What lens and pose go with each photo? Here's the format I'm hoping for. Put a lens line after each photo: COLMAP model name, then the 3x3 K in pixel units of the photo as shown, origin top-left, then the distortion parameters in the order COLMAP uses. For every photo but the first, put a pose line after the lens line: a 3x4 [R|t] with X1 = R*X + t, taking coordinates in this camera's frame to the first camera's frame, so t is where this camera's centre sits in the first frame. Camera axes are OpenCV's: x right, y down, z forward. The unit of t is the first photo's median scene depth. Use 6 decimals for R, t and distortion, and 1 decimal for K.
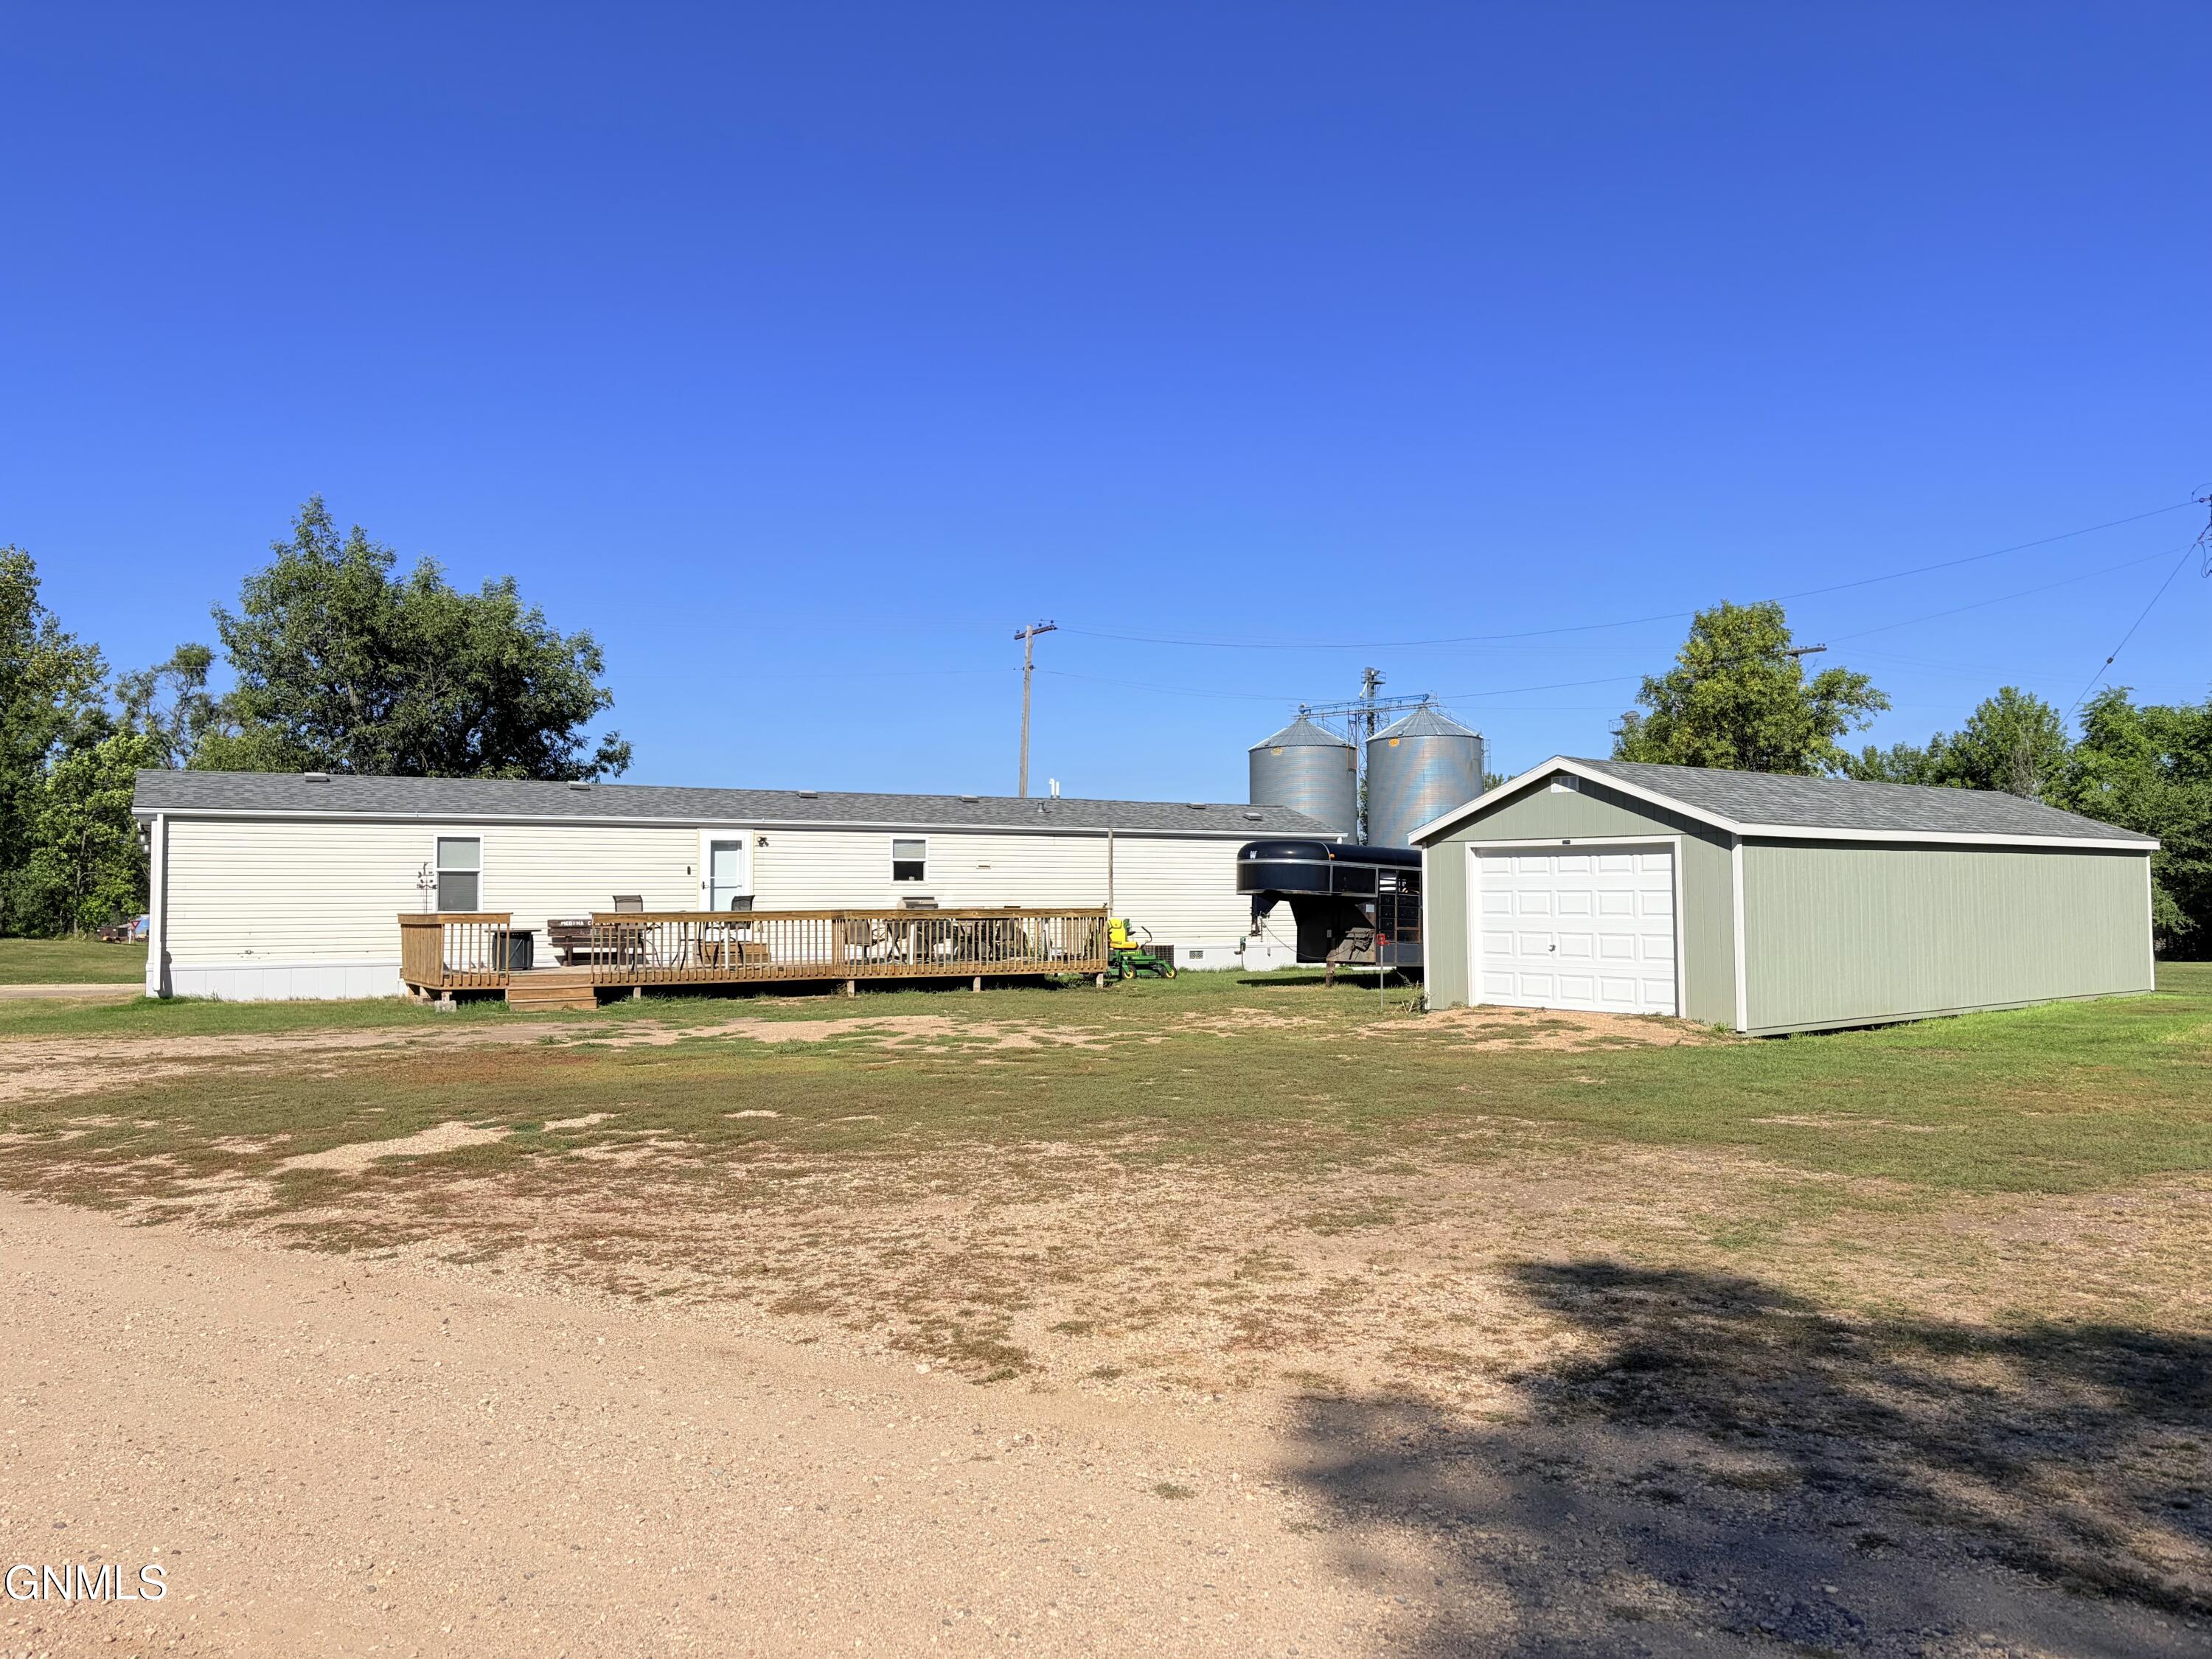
lens RADIAL K [[1685.0, 0, 1106.0], [0, 1685.0, 829.5], [0, 0, 1]] dist [-0.000260, 0.000574]
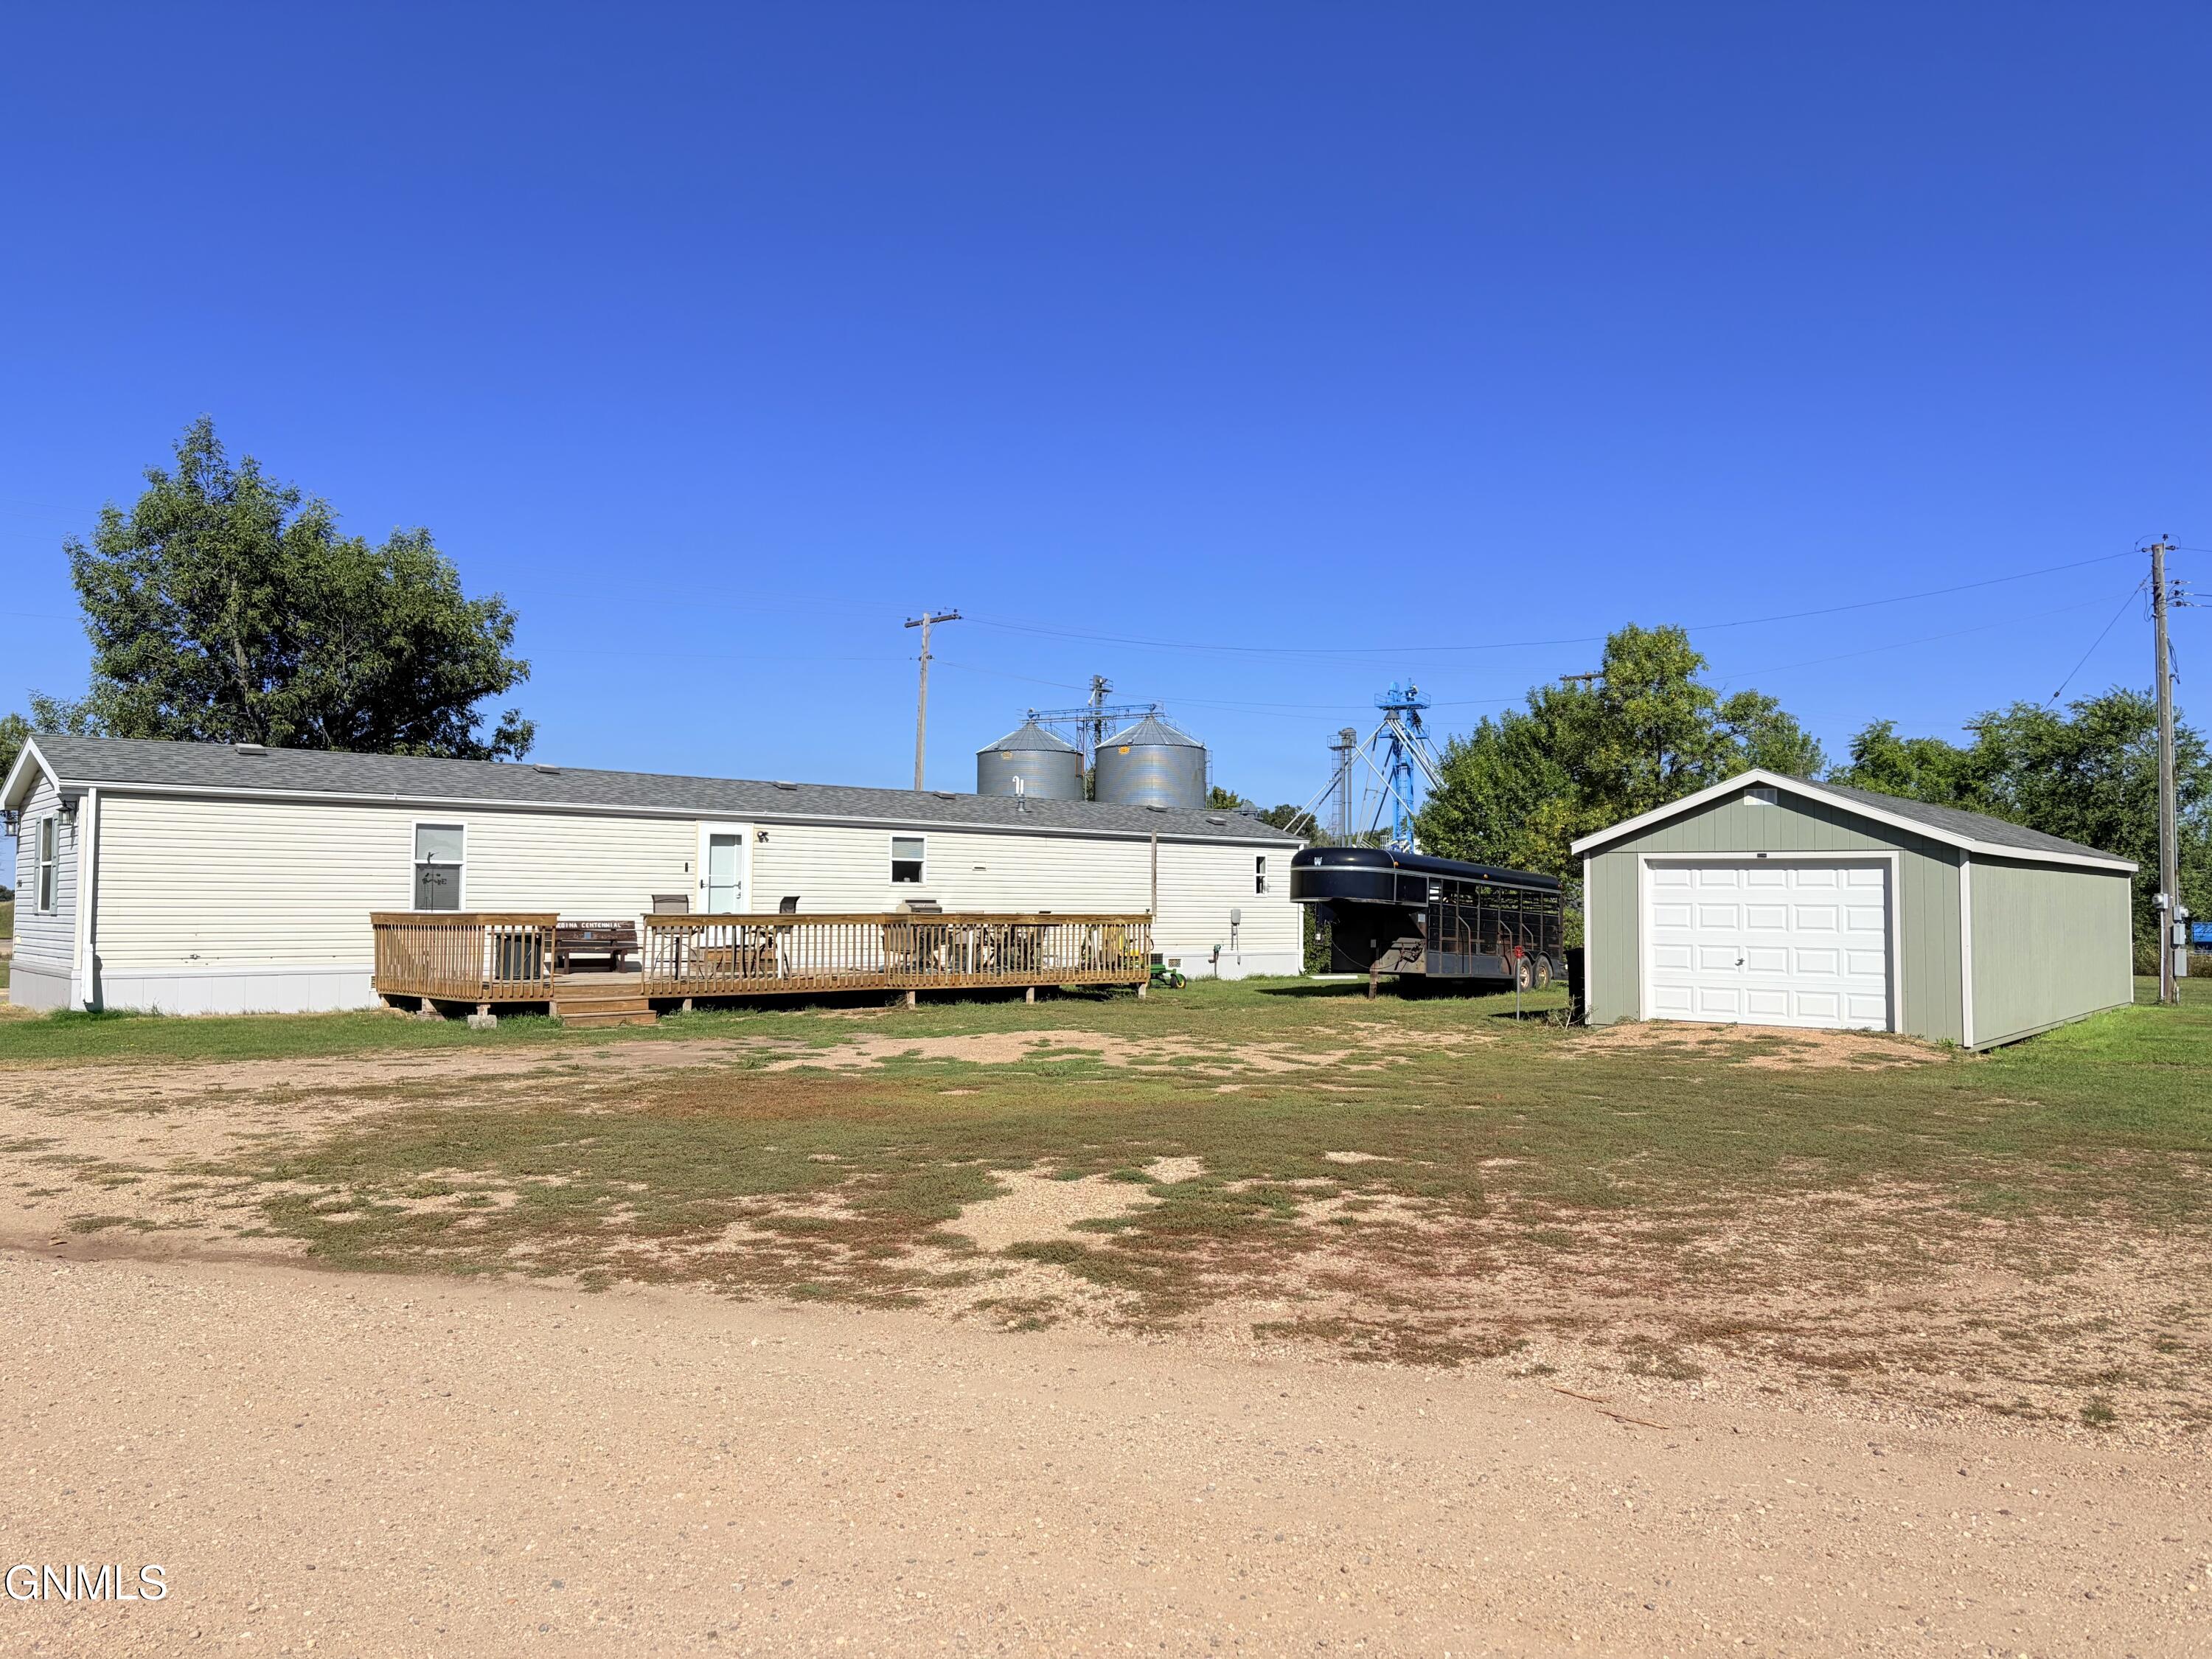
lens RADIAL K [[1674.9, 0, 1106.0], [0, 1674.9, 829.5], [0, 0, 1]] dist [0.008596, 0.001650]
pose [[0.976822, 0.022153, 0.212903, -0.228700], [-0.021666, 0.999755, -0.004619, 0.003774], [-0.212954, -0.000100, 0.977062, 0.086132]]
